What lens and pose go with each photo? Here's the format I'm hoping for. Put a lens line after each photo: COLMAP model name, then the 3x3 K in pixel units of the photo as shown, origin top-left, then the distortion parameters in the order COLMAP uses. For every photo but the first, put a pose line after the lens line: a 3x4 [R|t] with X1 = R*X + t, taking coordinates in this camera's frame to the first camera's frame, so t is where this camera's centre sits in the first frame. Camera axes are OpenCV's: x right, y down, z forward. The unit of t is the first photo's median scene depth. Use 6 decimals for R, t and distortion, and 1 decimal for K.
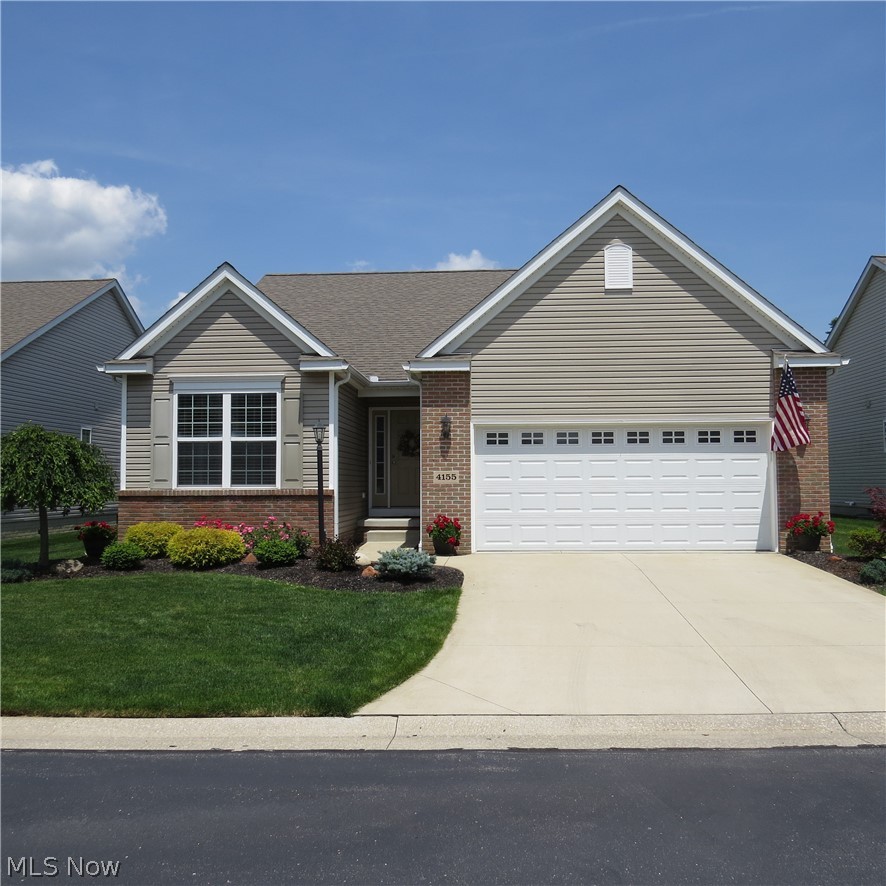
lens RADIAL K [[841.0, 0, 441.9], [0, 841.0, 447.6], [0, 0, 1]] dist [-0.022532, 0.000000]
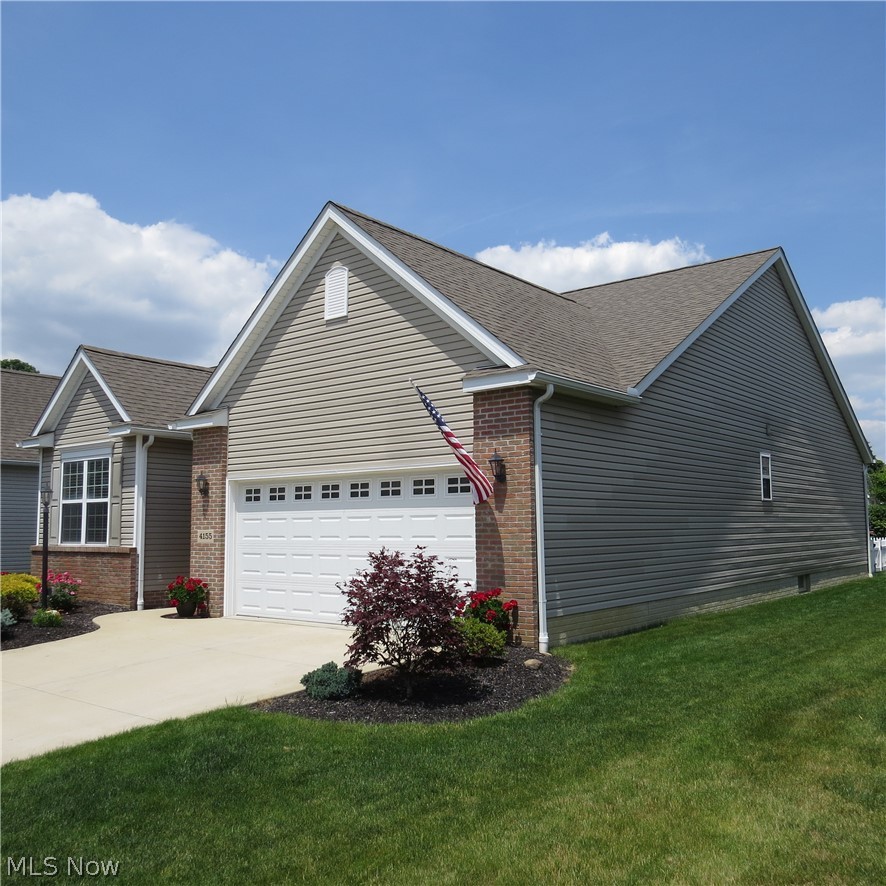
lens RADIAL K [[841.0, 0, 443.0], [0, 841.0, 439.1], [0, 0, 1]] dist [-0.022532, 0.000000]
pose [[0.817834, -0.061976, -0.572107, 0.785081], [0.030021, 0.997425, -0.065134, -0.005401], [0.574671, 0.036094, 0.817588, 0.359011]]
